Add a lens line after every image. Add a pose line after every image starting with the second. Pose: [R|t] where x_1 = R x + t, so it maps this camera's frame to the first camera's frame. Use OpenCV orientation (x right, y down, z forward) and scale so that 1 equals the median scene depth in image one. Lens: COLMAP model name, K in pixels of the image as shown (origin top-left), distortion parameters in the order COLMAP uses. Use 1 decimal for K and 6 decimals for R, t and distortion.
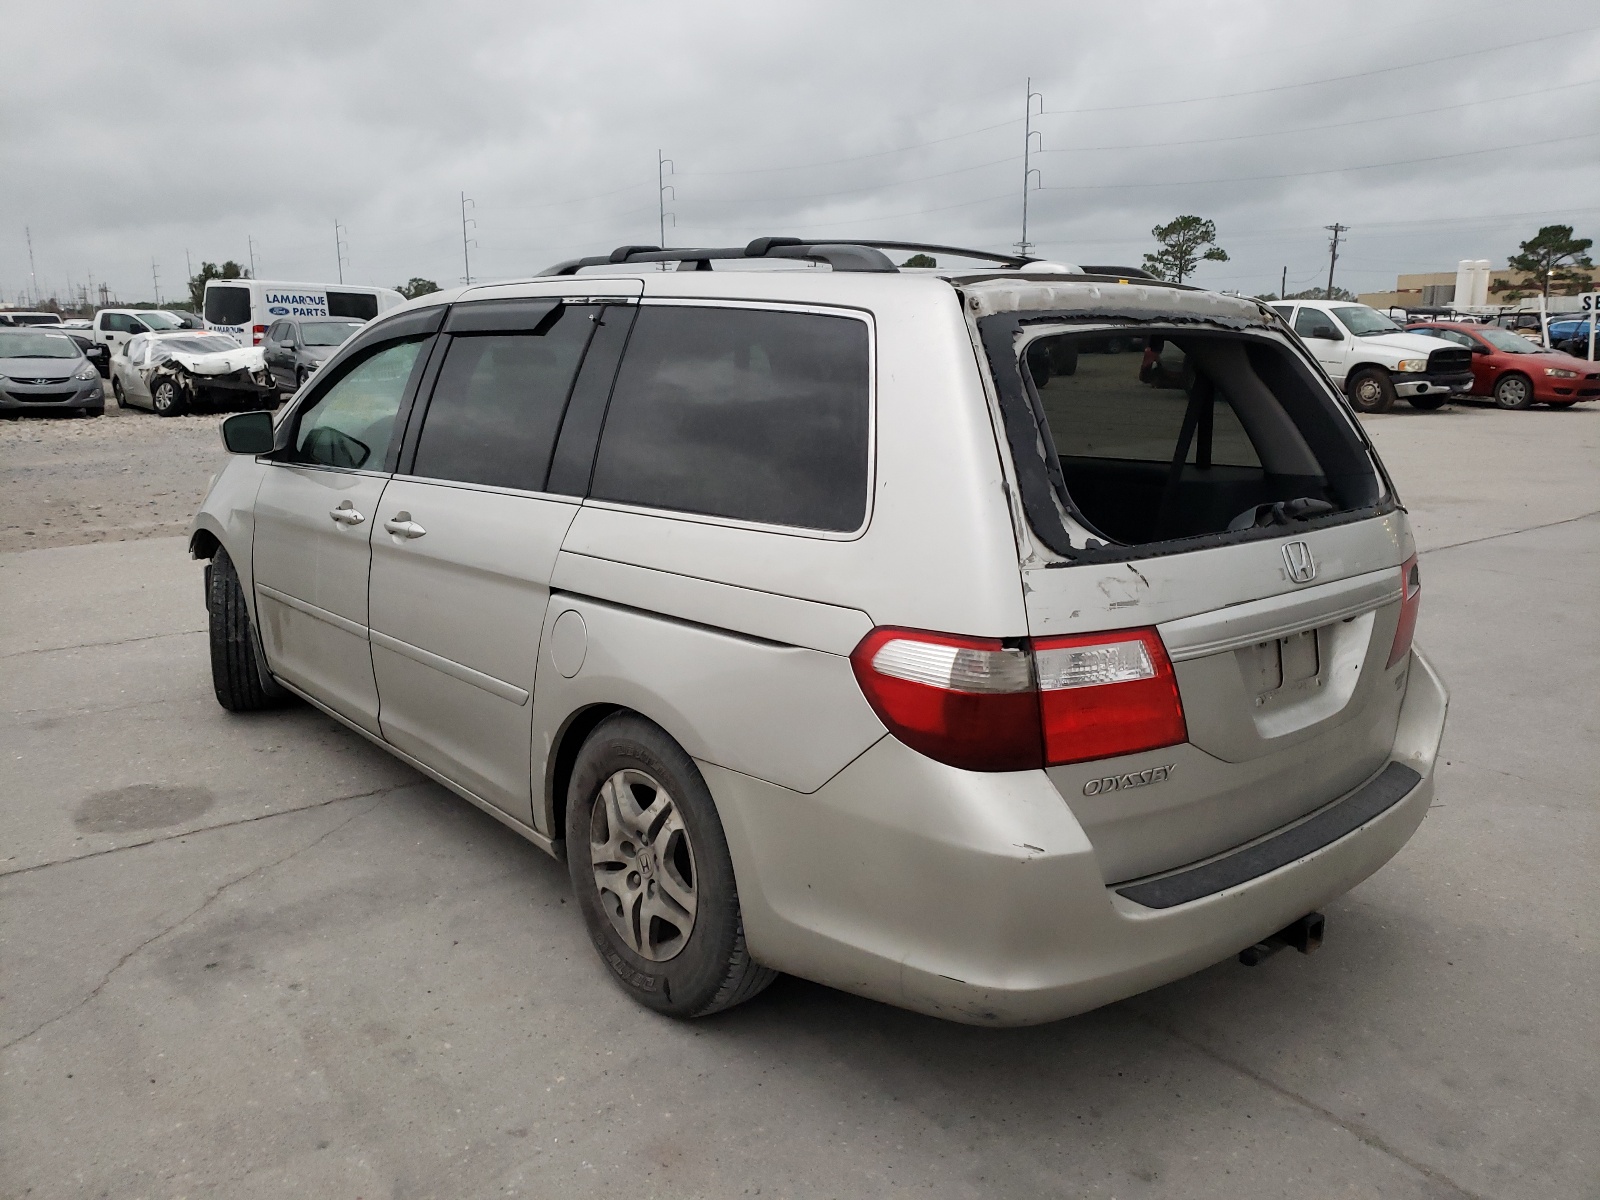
lens RADIAL K [[1356.0, 0, 800.0], [0, 1356.0, 600.0], [0, 0, 1]] dist [-0.001849, -0.002292]
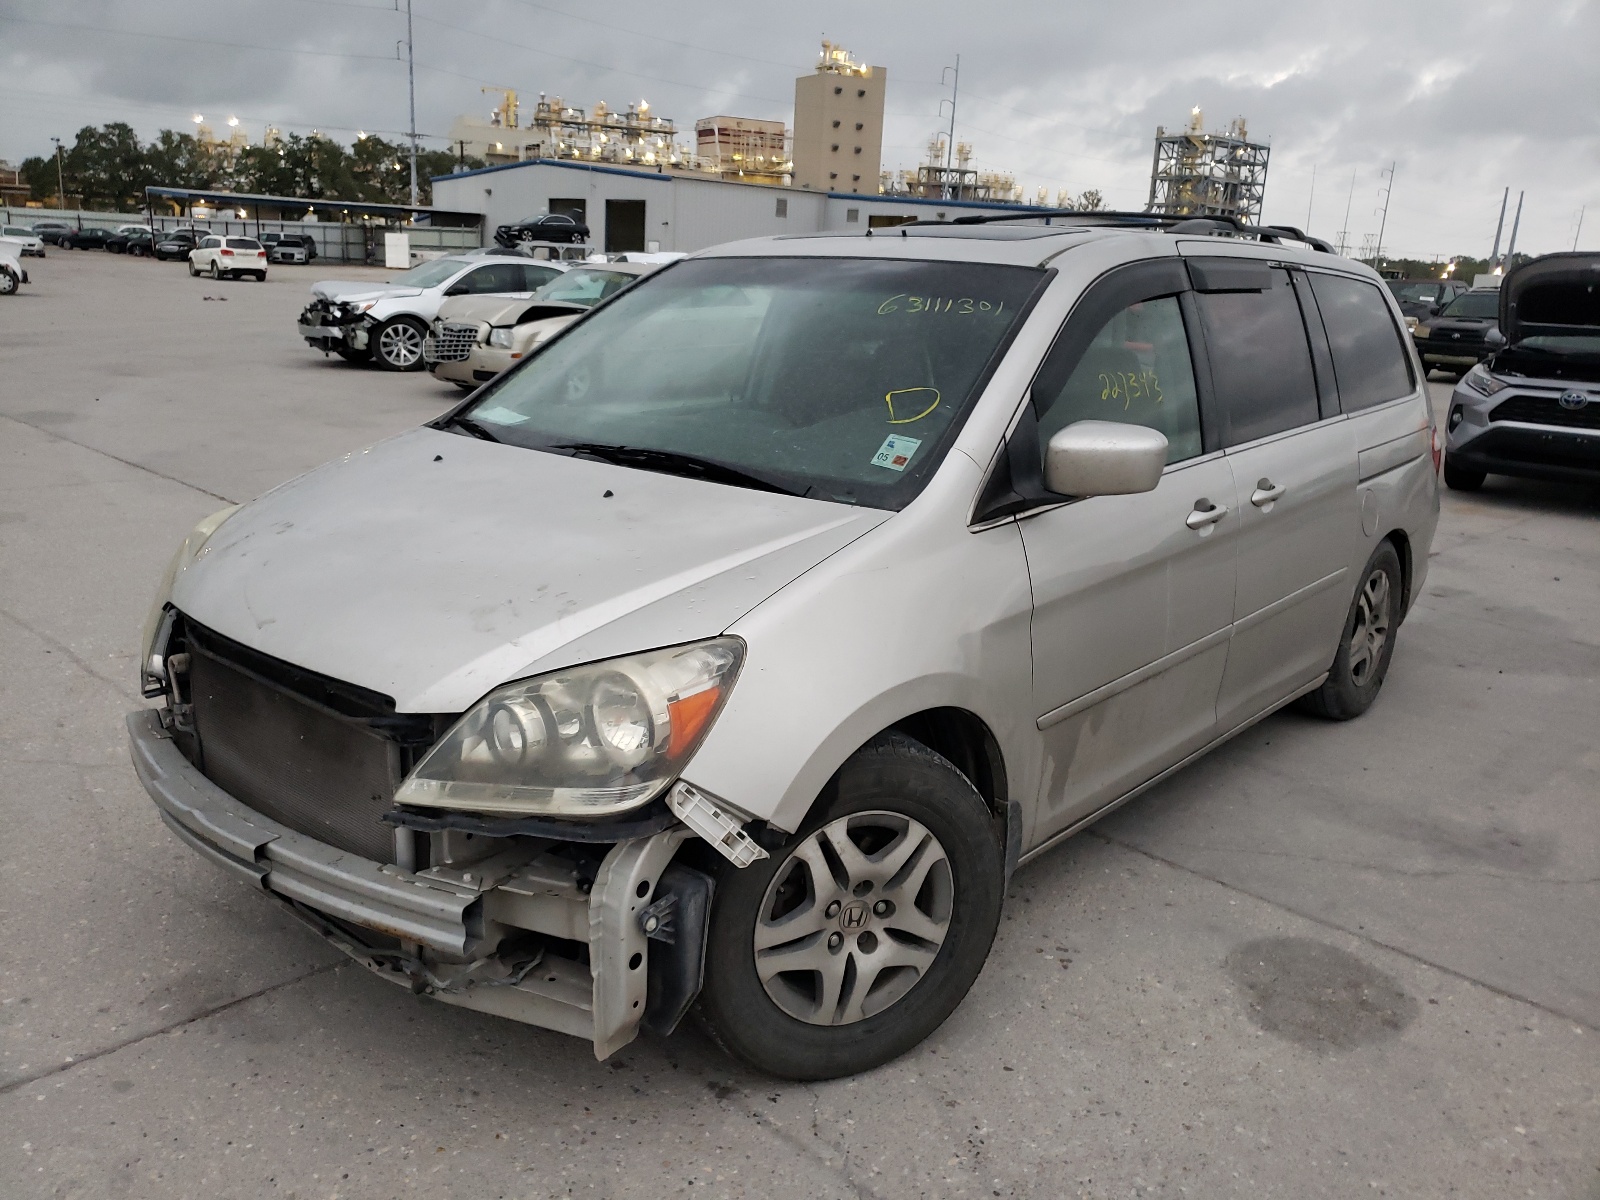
lens RADIAL K [[1356.0, 0, 800.0], [0, 1356.0, 600.0], [0, 0, 1]] dist [-0.001849, -0.002292]
pose [[-0.202998, -0.248223, 0.947194, -1.103174], [0.167148, 0.944353, 0.283300, -0.296549], [-0.964807, 0.215831, -0.150212, 1.392361]]
